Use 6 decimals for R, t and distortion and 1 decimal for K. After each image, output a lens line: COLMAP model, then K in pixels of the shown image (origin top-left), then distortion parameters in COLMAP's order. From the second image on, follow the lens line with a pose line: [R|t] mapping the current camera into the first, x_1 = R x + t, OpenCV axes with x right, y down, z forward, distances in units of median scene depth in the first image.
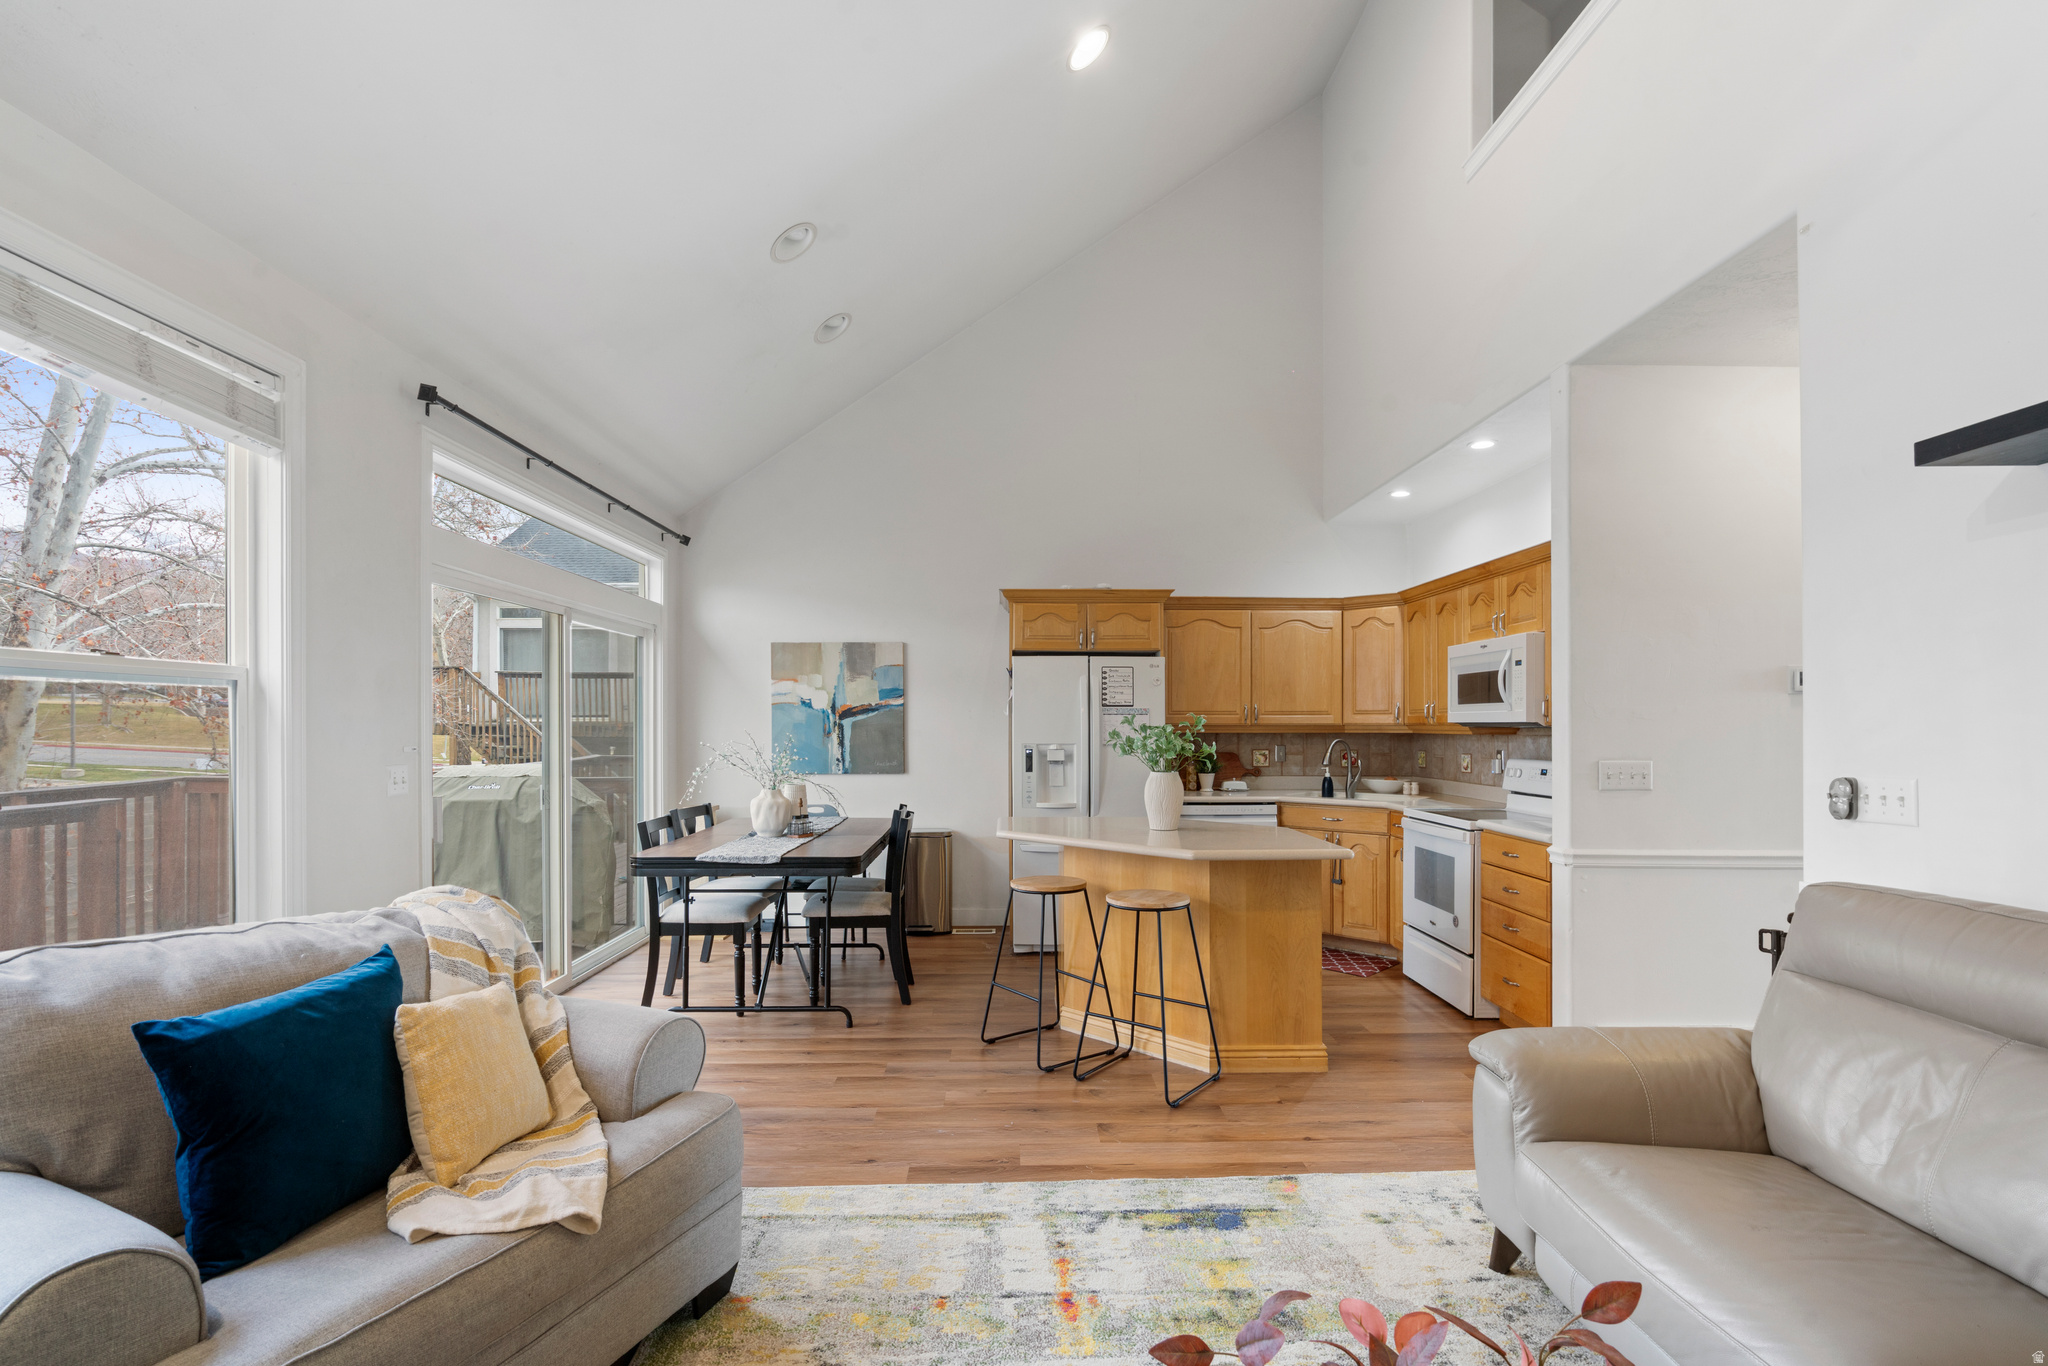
lens RADIAL K [[937.6, 0, 1027.7], [0, 937.6, 737.6], [0, 0, 1]] dist [-0.001368, 0.001336]
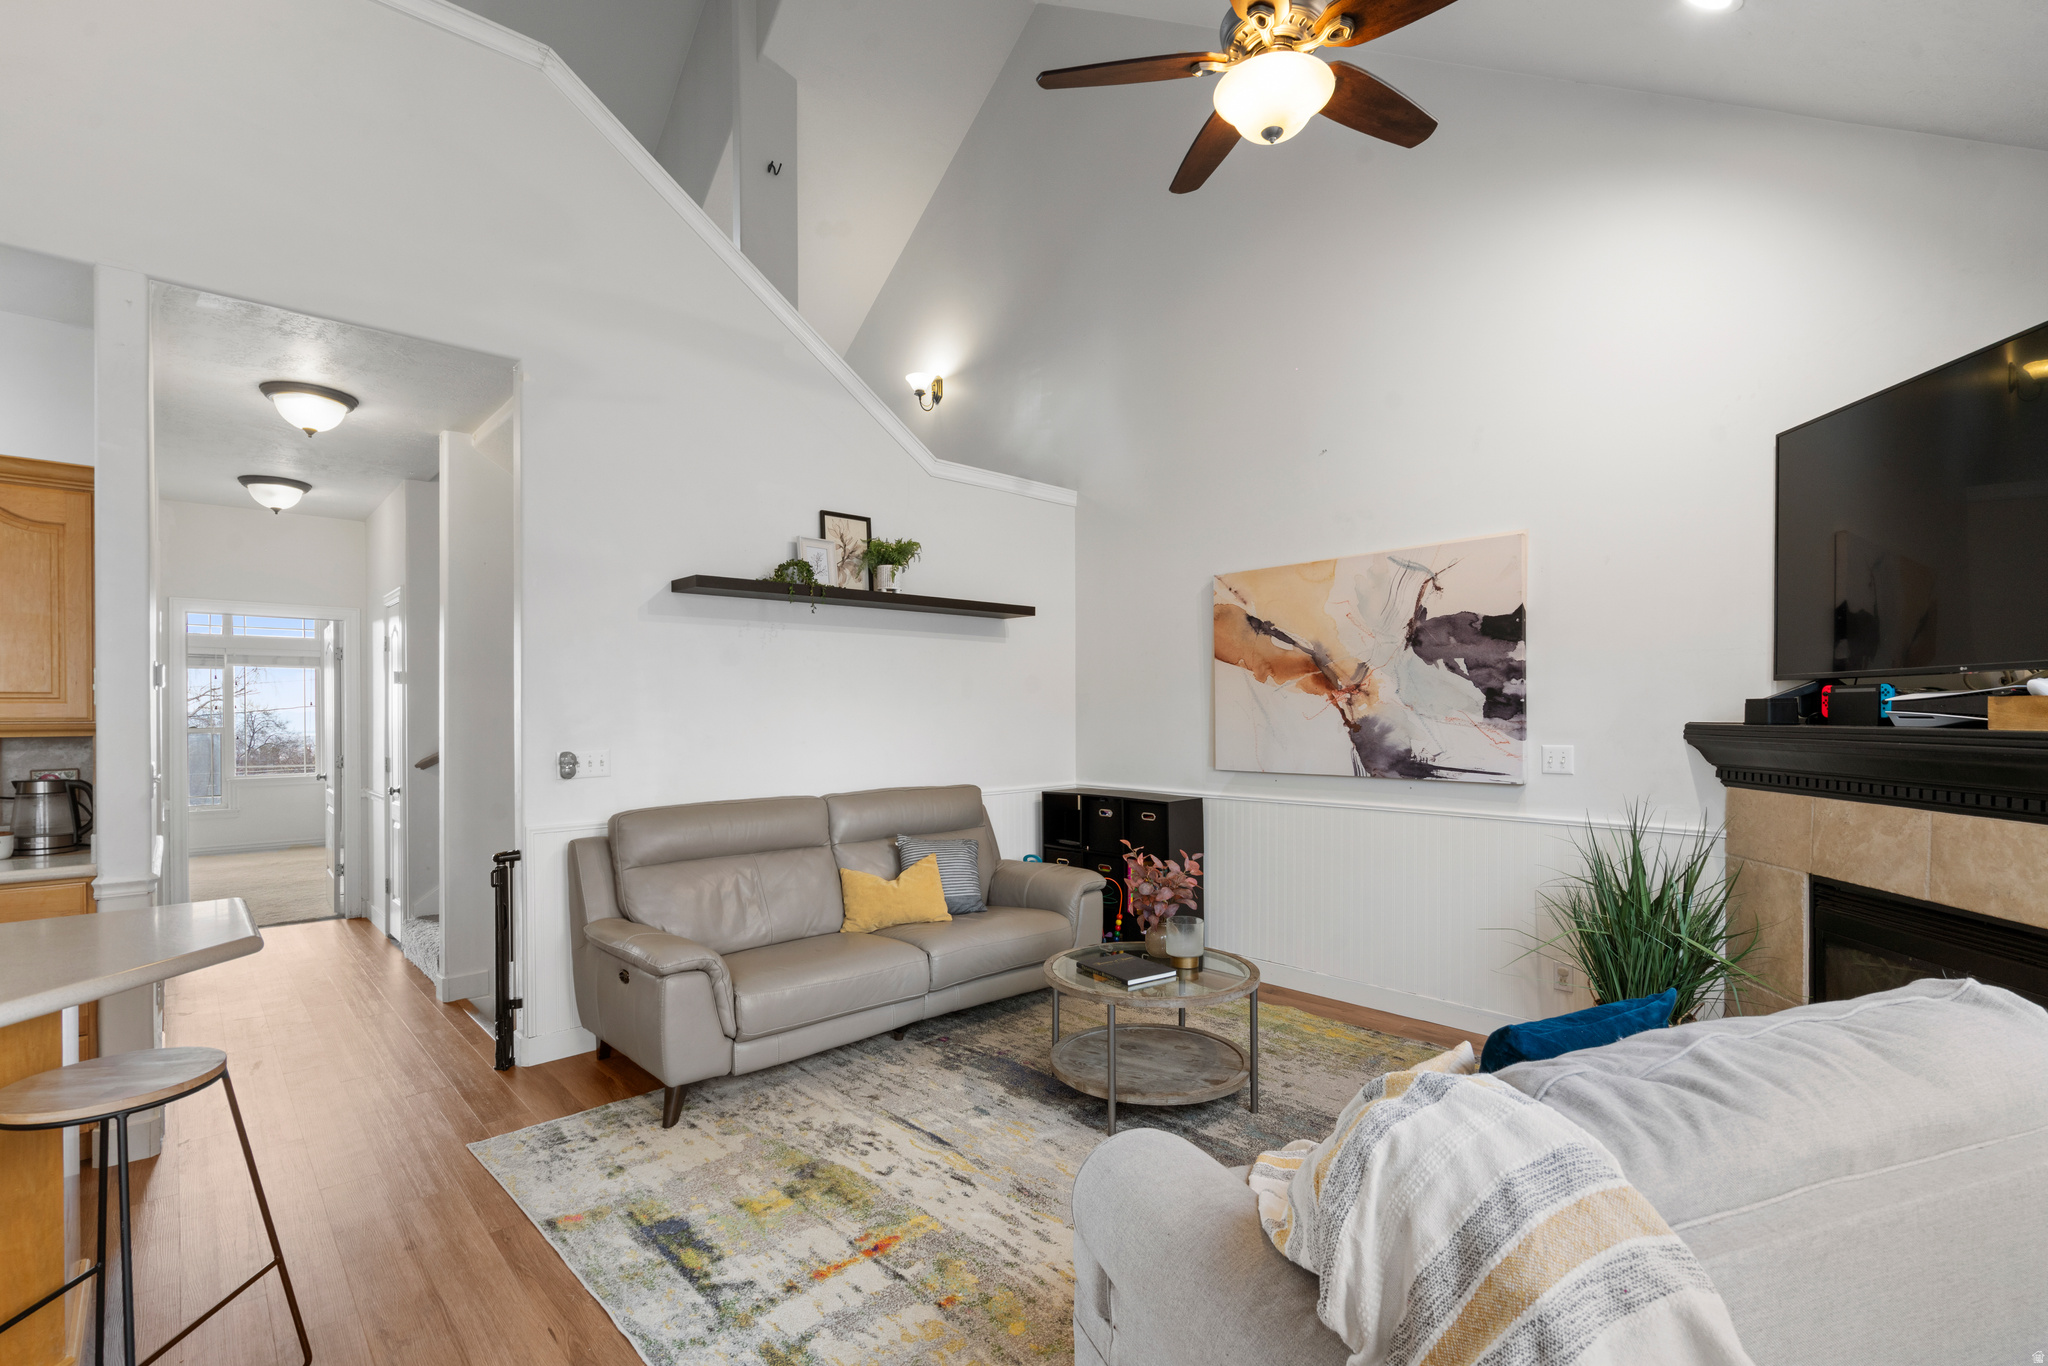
lens RADIAL K [[937.6, 0, 1035.7], [0, 937.6, 705.0], [0, 0, 1]] dist [-0.001368, 0.001336]
pose [[-0.669455, 0.012203, 0.742752, -0.803579], [0.010701, 0.999920, -0.006784, -0.016983], [-0.742776, 0.003407, -0.669532, 1.425131]]
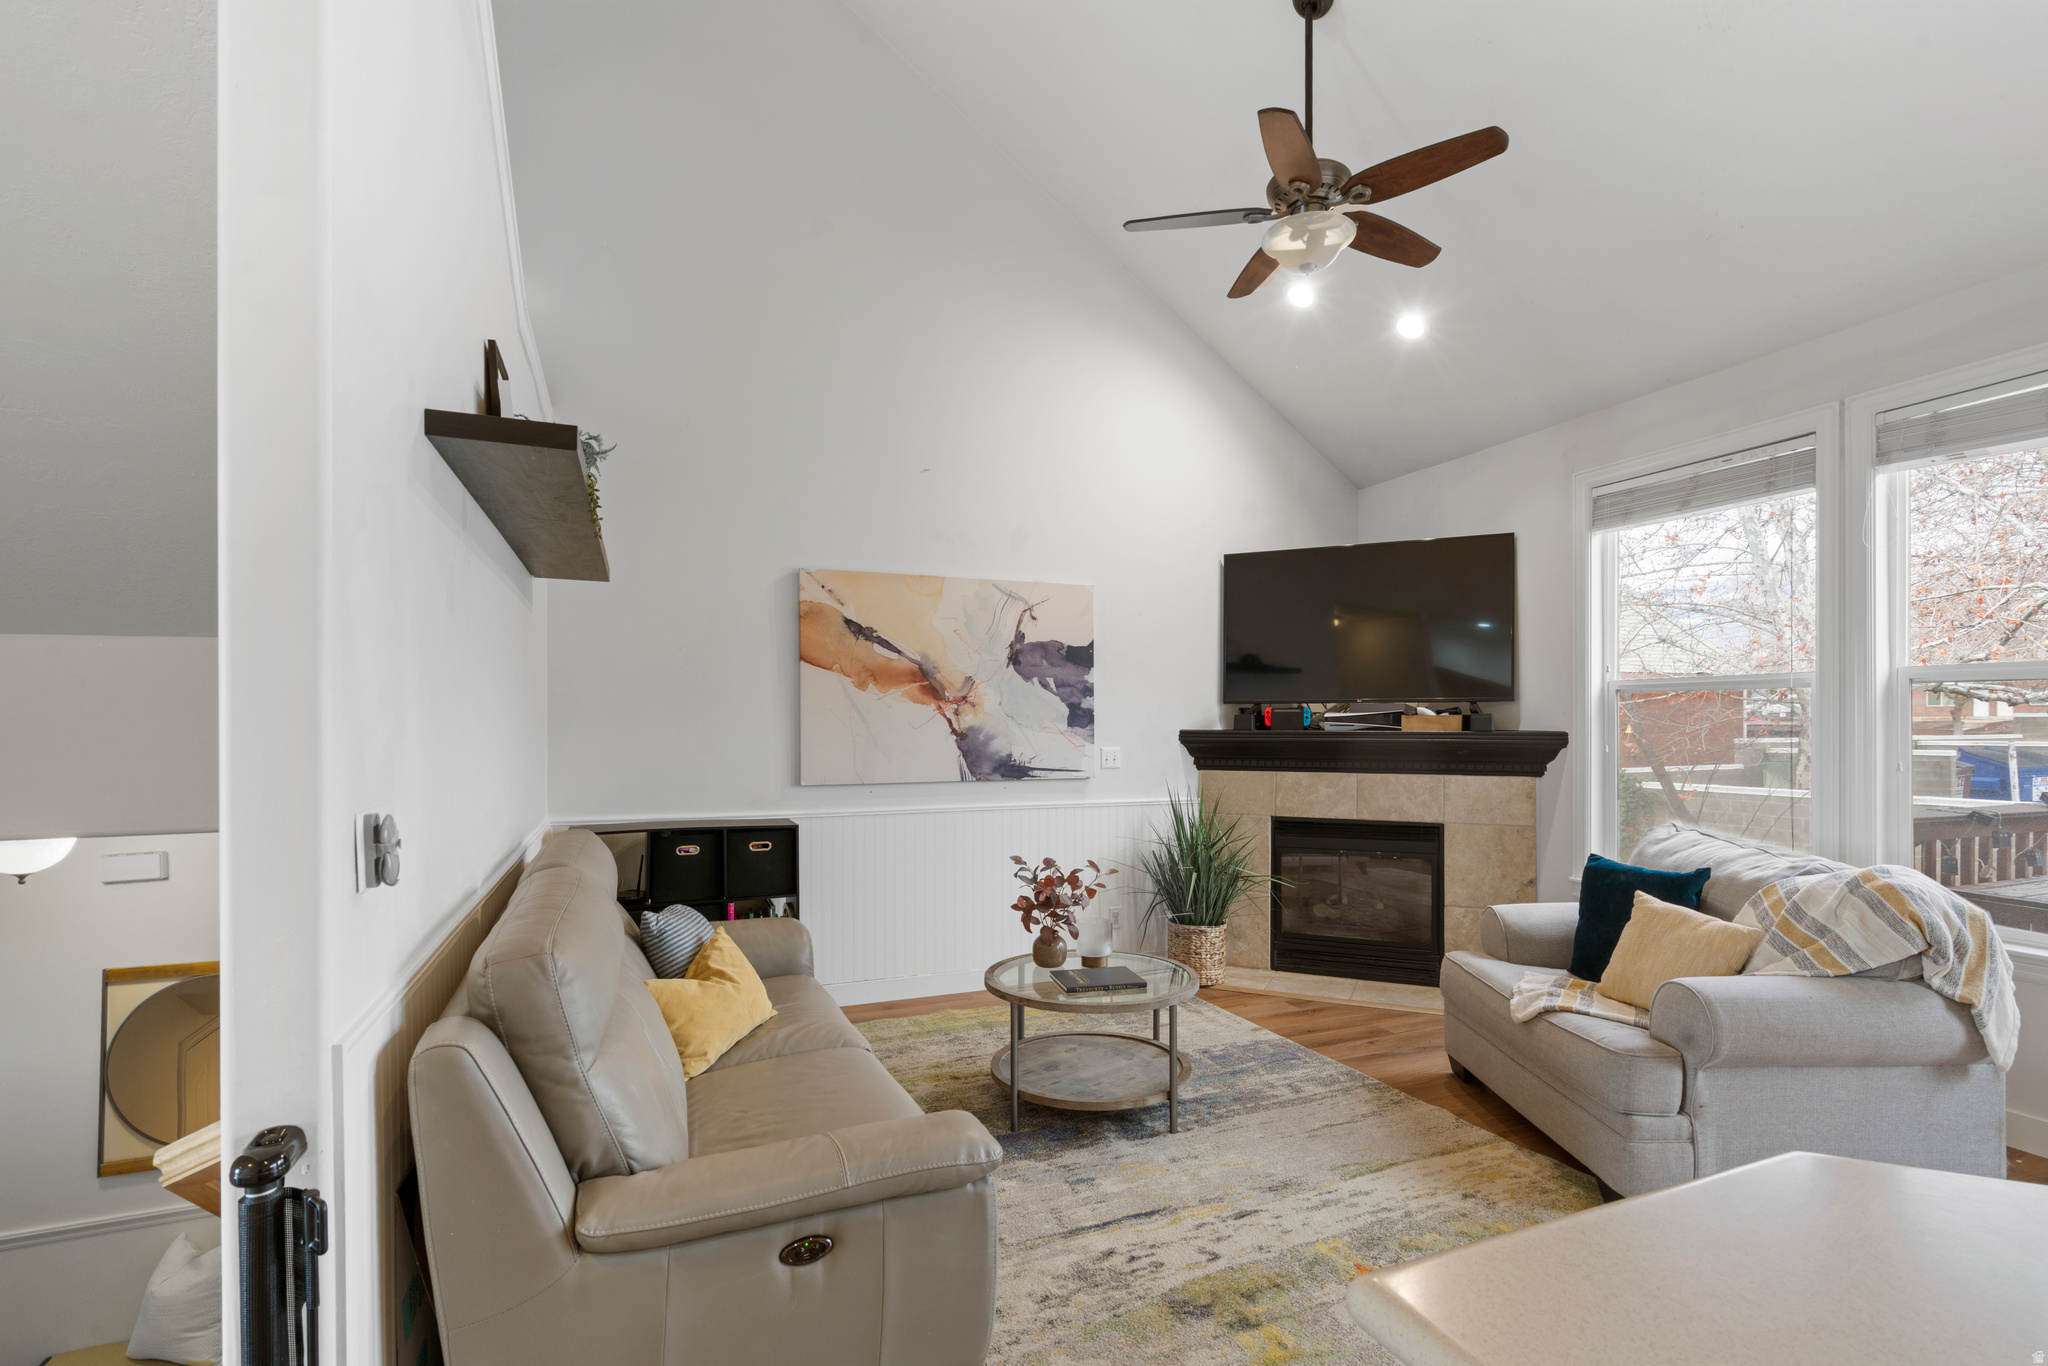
lens RADIAL K [[937.6, 0, 1041.7], [0, 937.6, 717.3], [0, 0, 1]] dist [-0.001368, 0.001336]
pose [[-0.930335, 0.000324, -0.366710, 0.686176], [0.001538, 0.999994, -0.003020, -0.011950], [0.366707, -0.003373, -0.930330, 1.636228]]
